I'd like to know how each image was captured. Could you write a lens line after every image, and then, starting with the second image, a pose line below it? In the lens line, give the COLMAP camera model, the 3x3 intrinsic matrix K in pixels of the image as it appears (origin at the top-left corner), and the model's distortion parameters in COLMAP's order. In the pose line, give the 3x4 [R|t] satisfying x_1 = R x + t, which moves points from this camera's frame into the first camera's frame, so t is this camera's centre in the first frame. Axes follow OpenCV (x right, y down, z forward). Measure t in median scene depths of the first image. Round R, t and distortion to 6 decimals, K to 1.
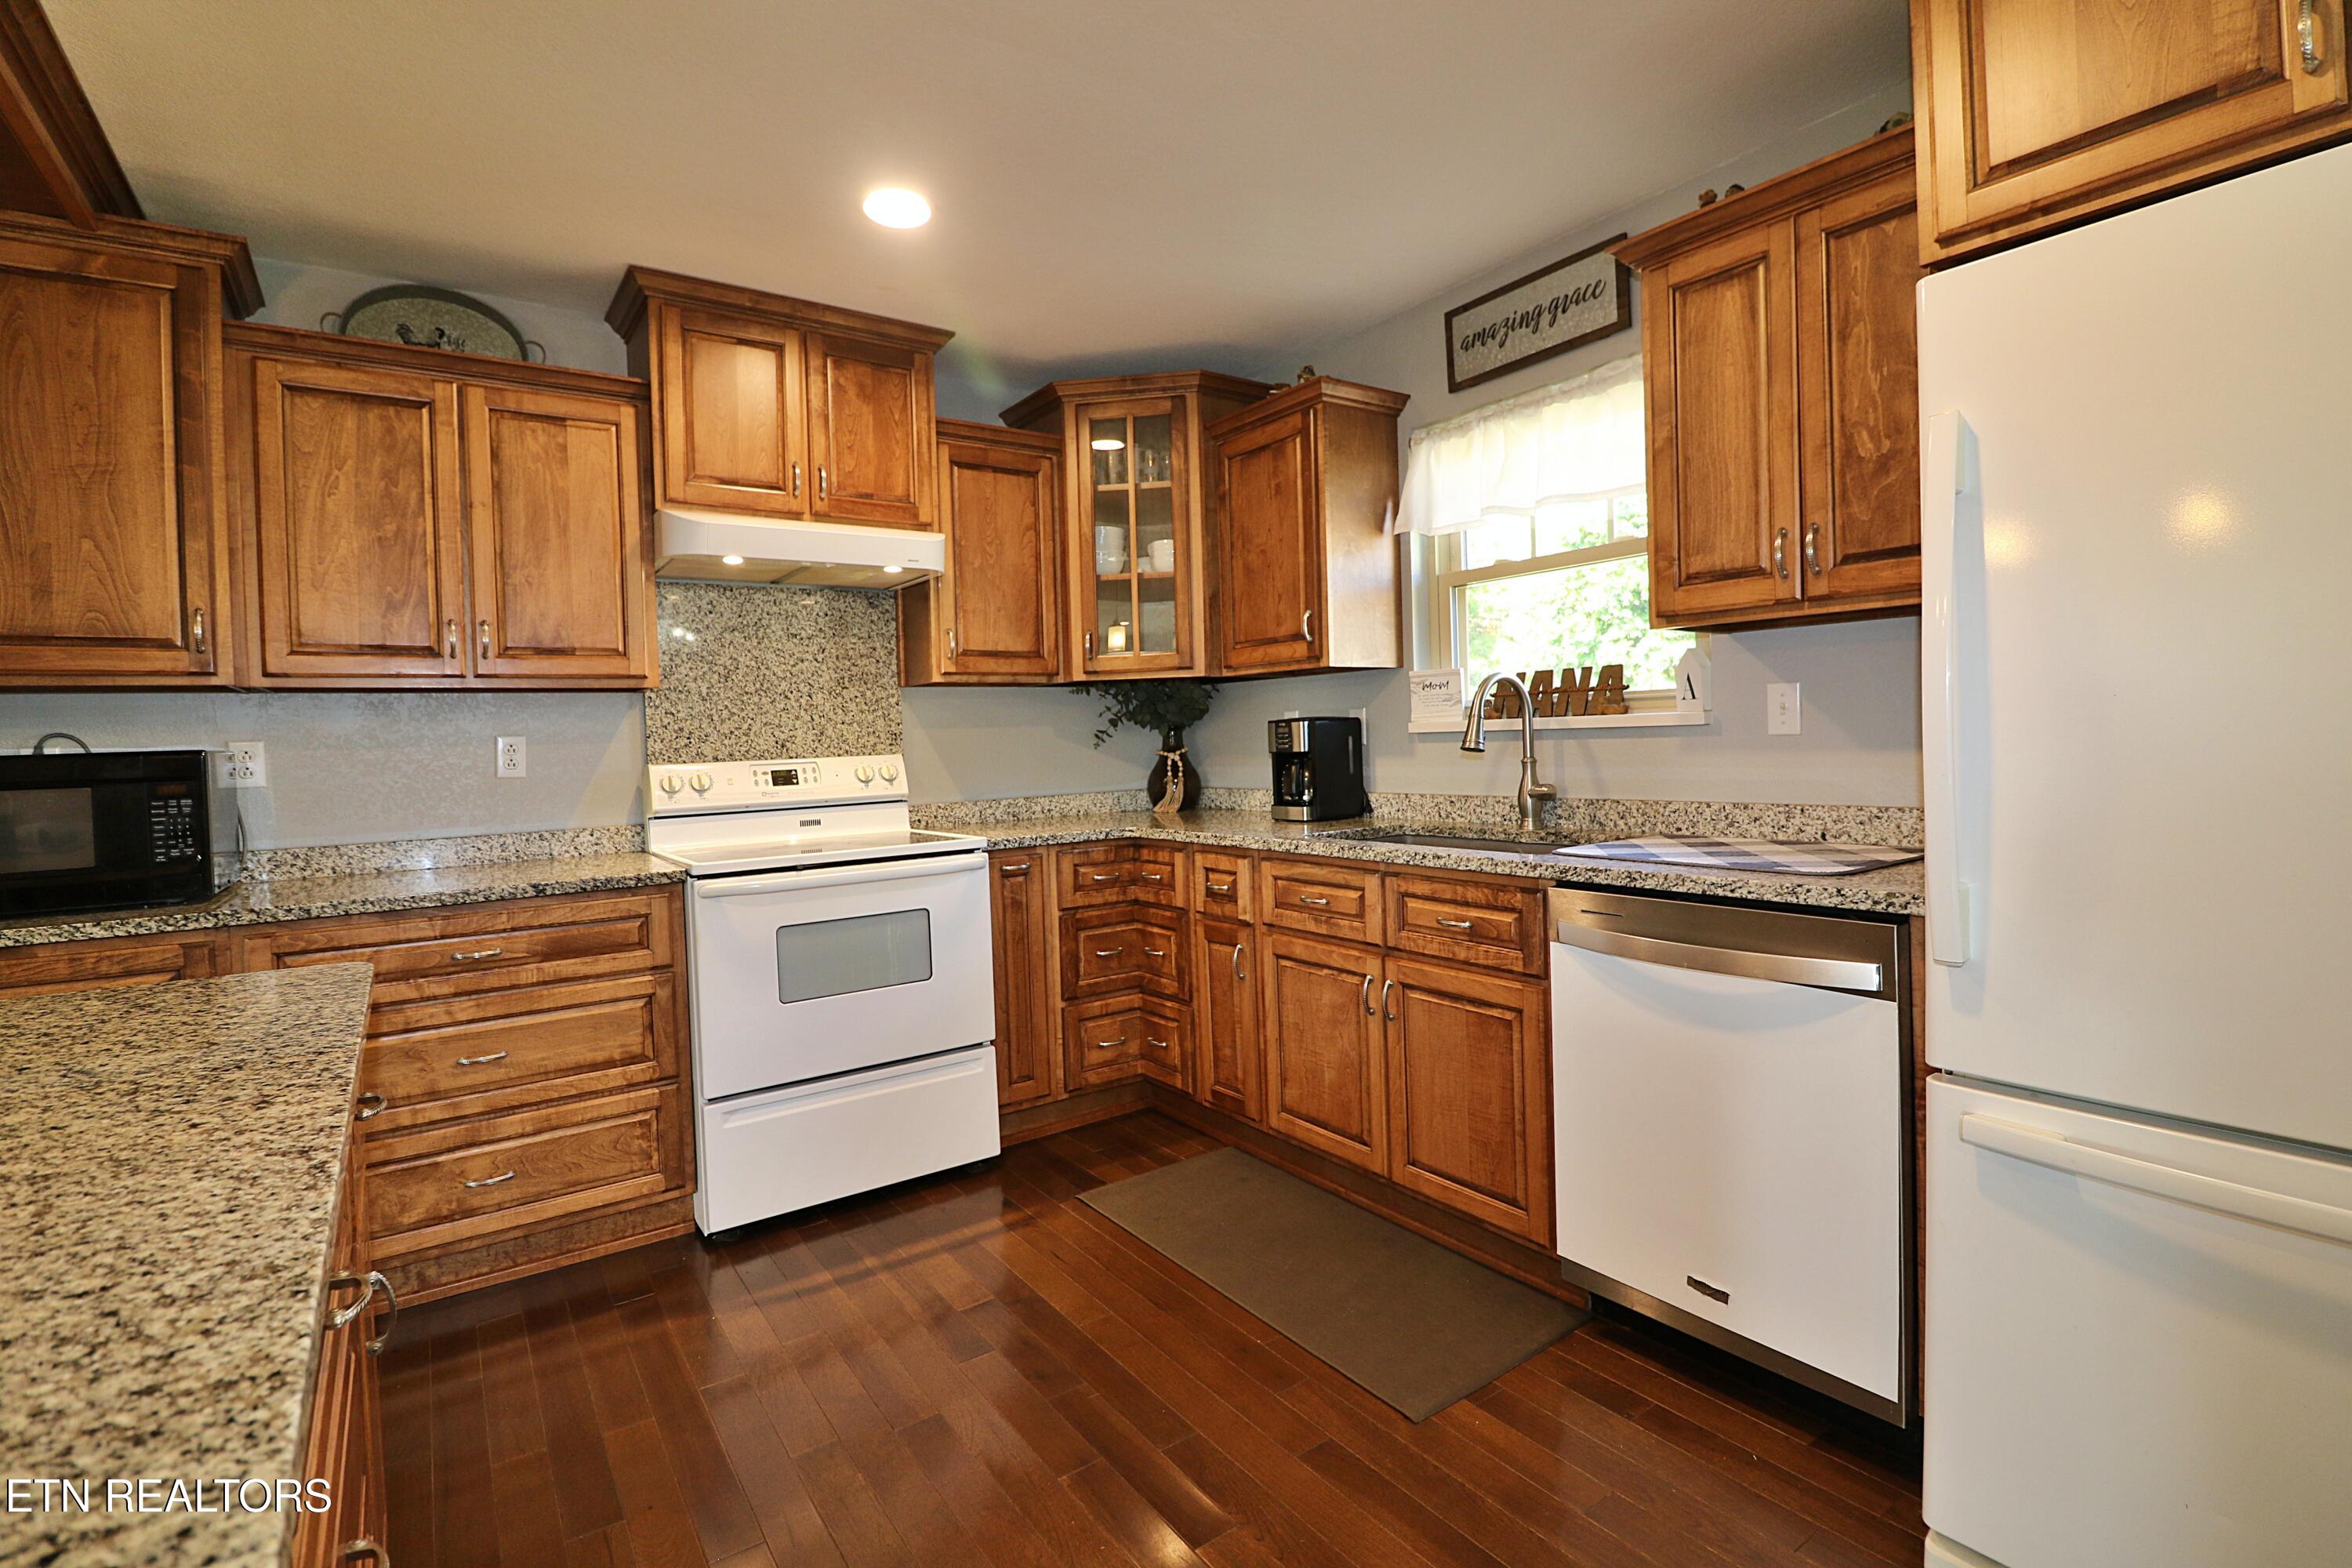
lens RADIAL K [[1075.6, 0, 1165.4], [0, 1075.6, 768.3], [0, 0, 1]] dist [-0.012492, -0.003910]
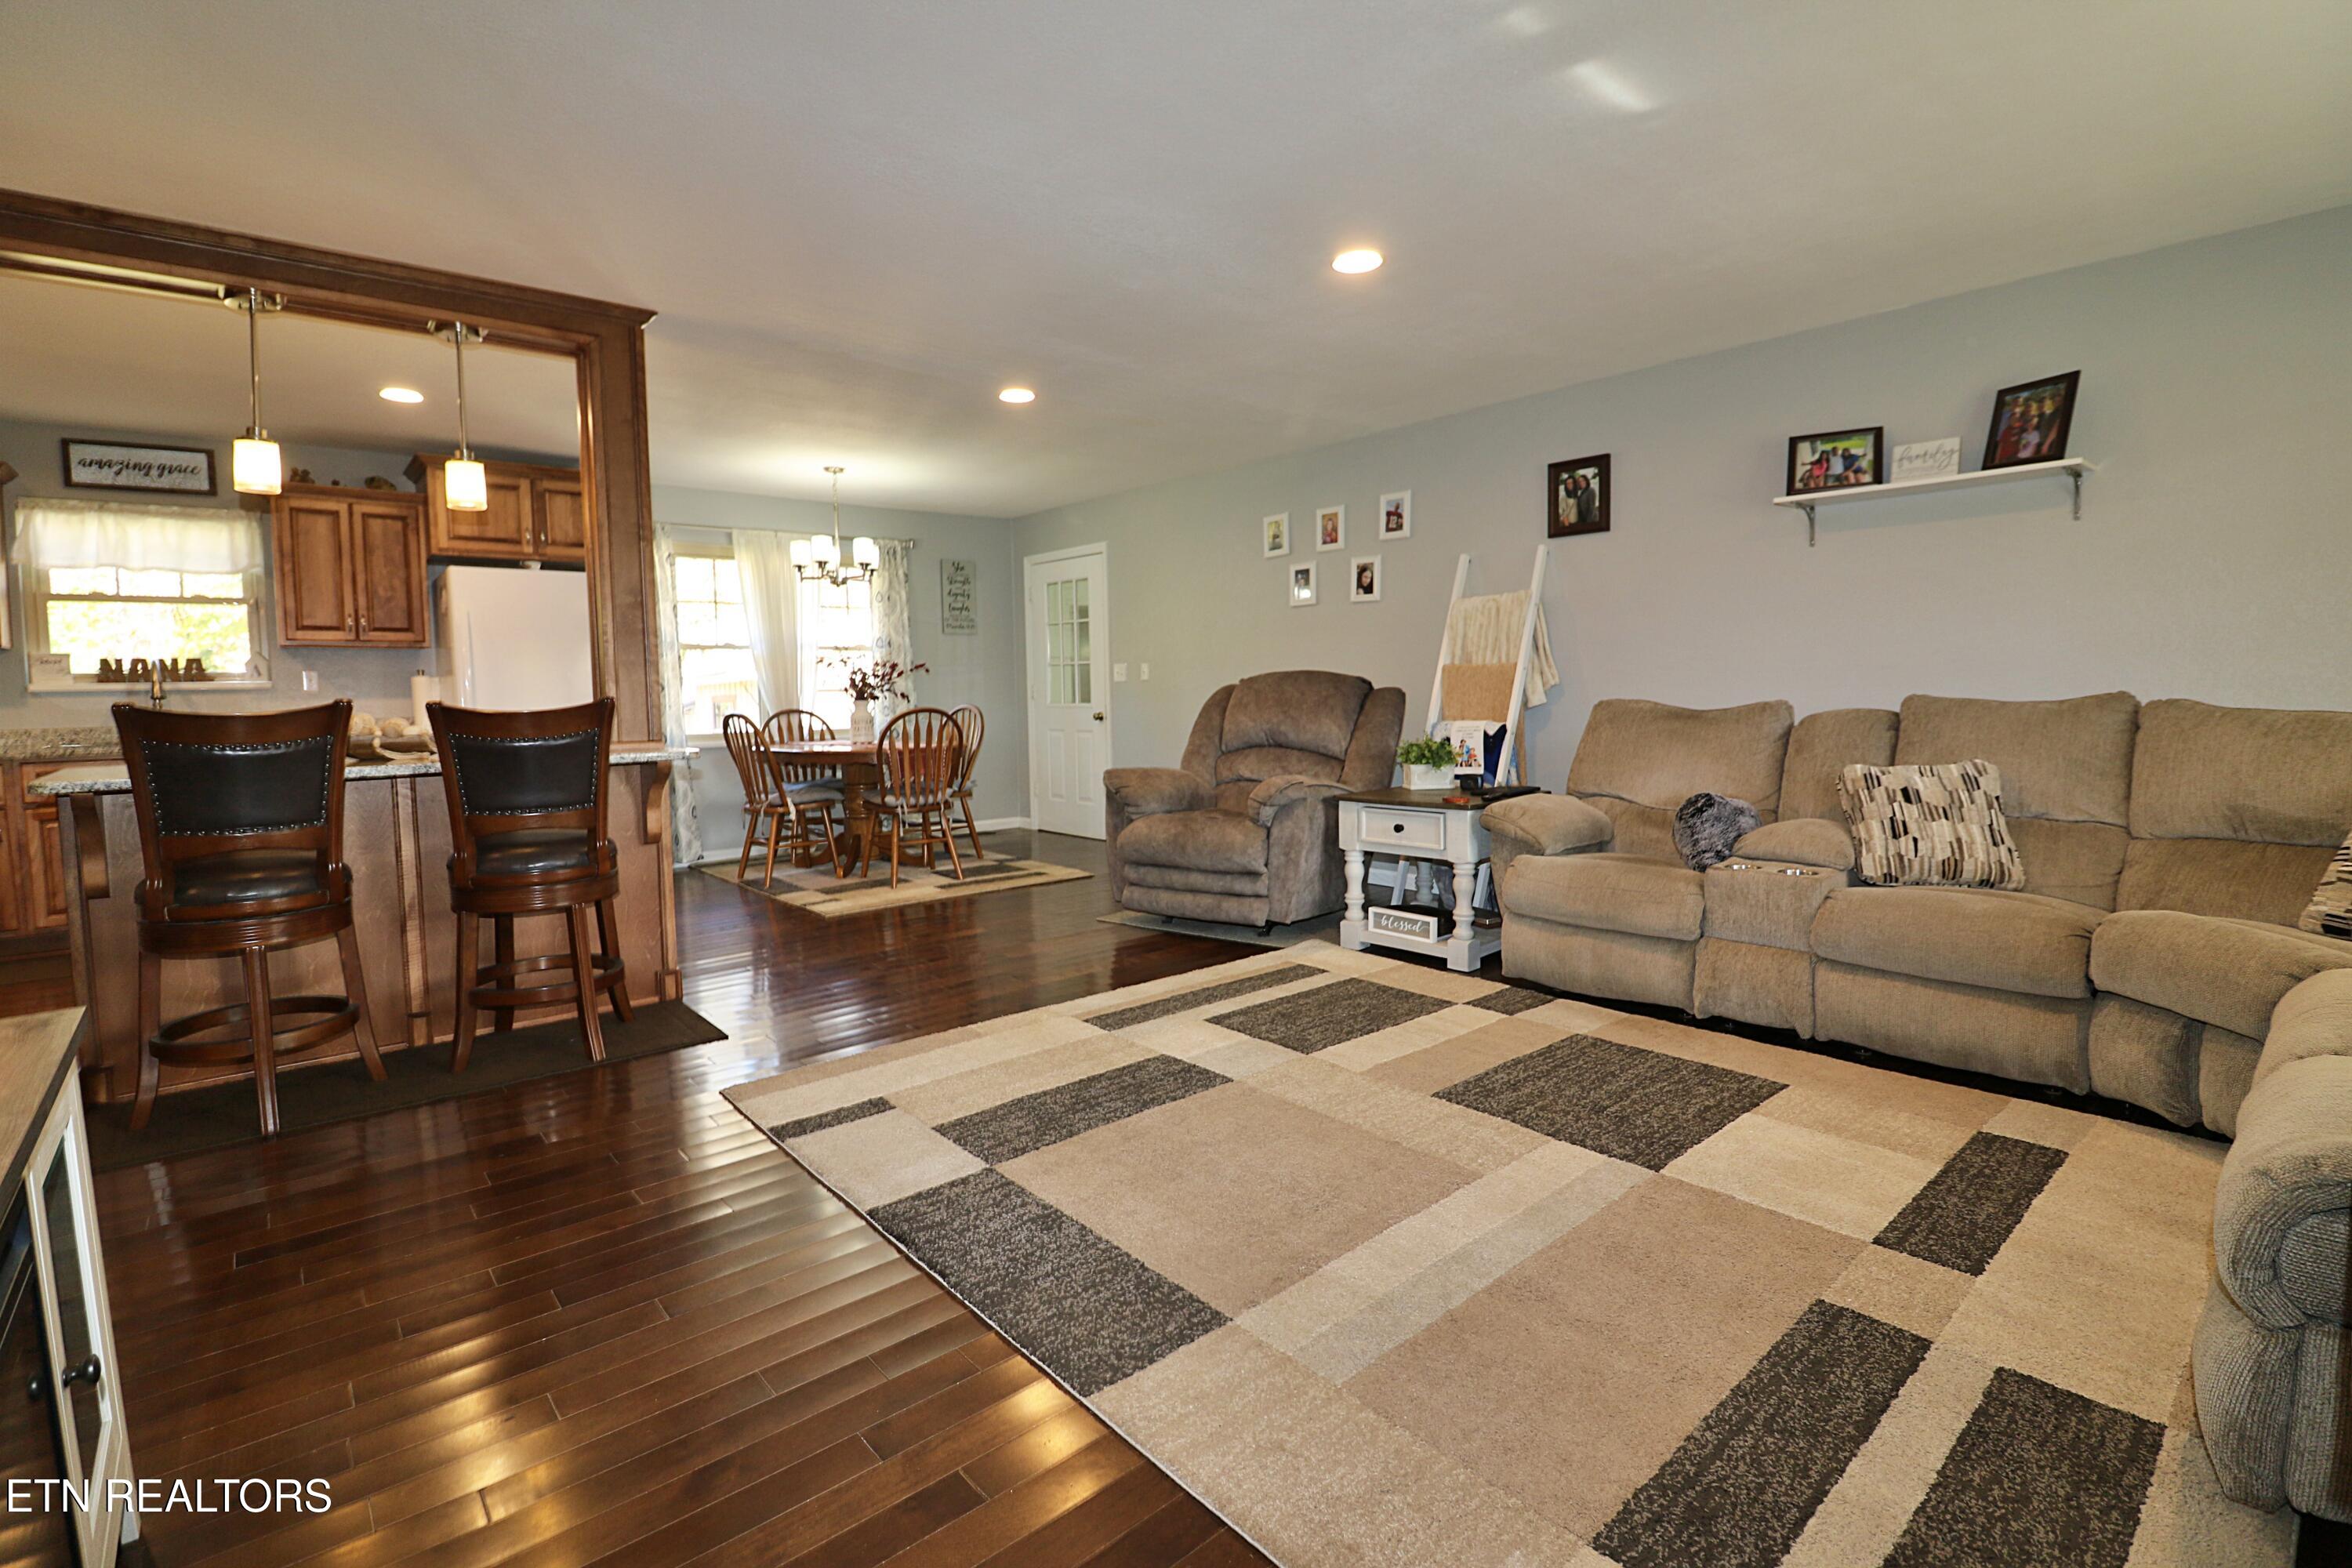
lens RADIAL K [[1075.6, 0, 1179.2], [0, 1075.6, 761.5], [0, 0, 1]] dist [-0.012492, -0.003910]
pose [[-0.102395, -0.034920, 0.994131, -1.908195], [0.046210, 0.998138, 0.039820, 0.110258], [-0.993670, 0.050016, -0.100591, -0.650359]]
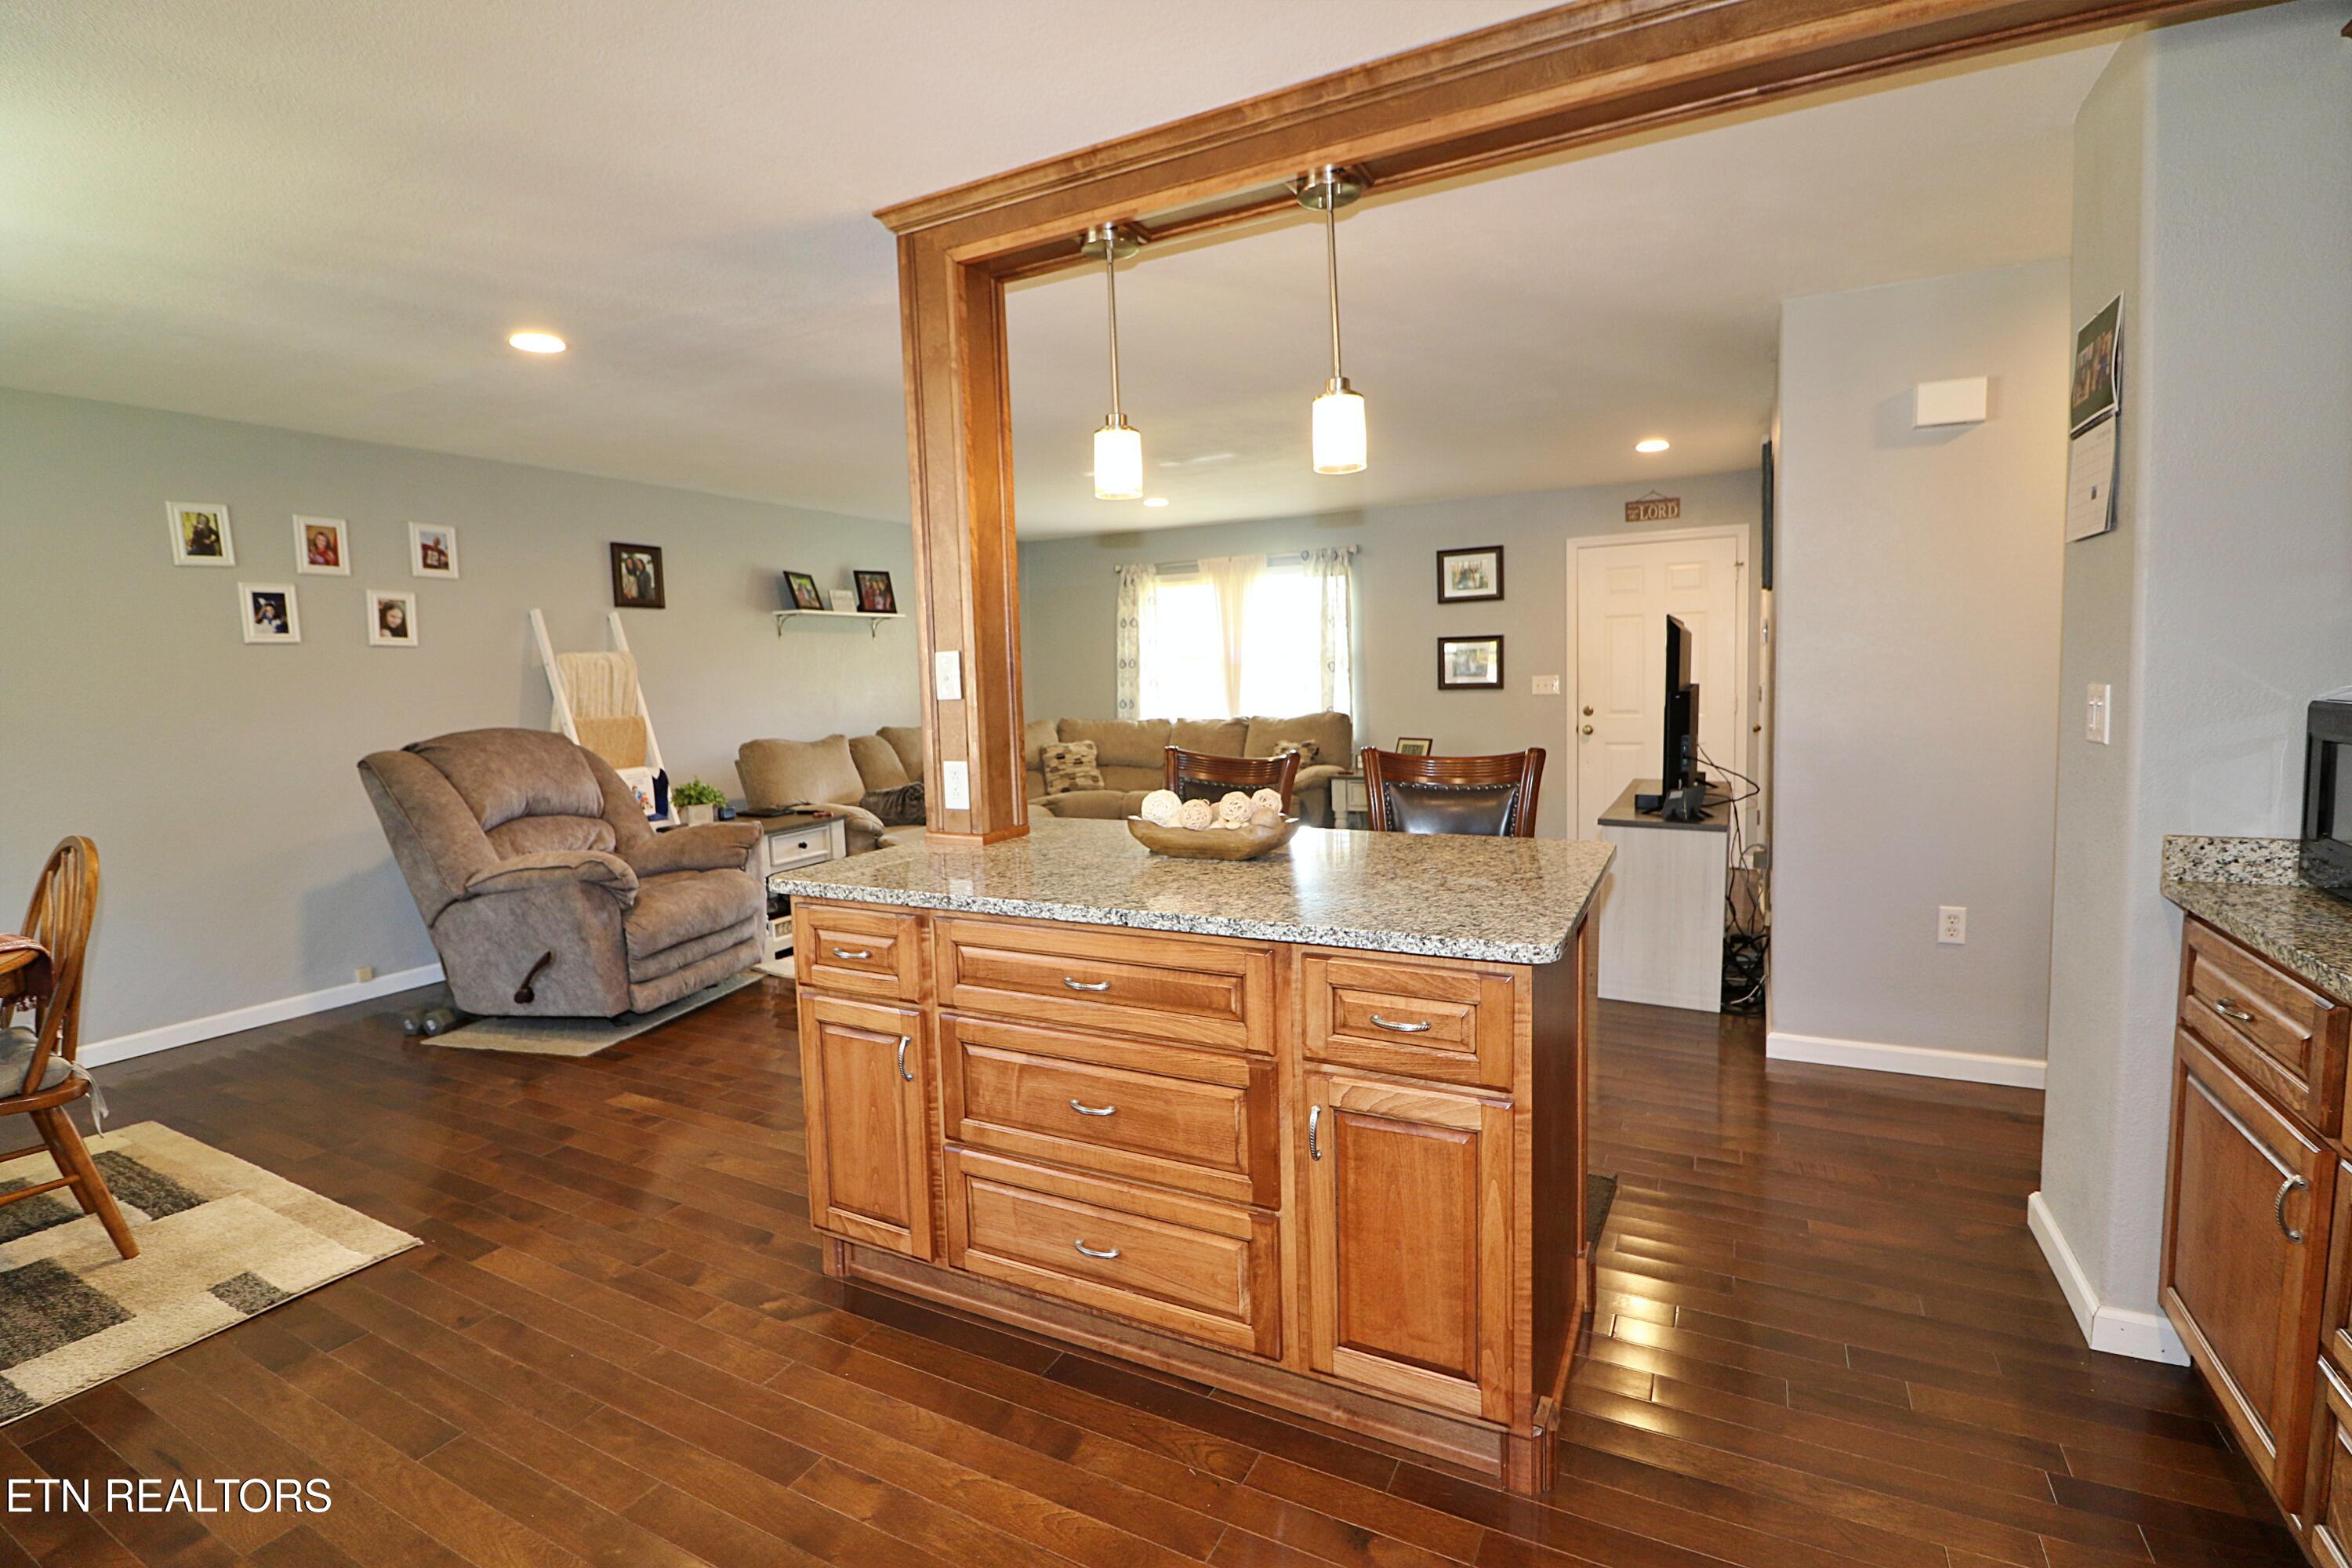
lens RADIAL K [[1075.6, 0, 1174.5], [0, 1075.6, 775.1], [0, 0, 1]] dist [-0.012492, -0.003910]
pose [[-0.887806, 0.100406, -0.449132, 0.008149], [0.045228, 0.990222, 0.131968, -0.083505], [0.457991, 0.096849, -0.883666, 1.022490]]
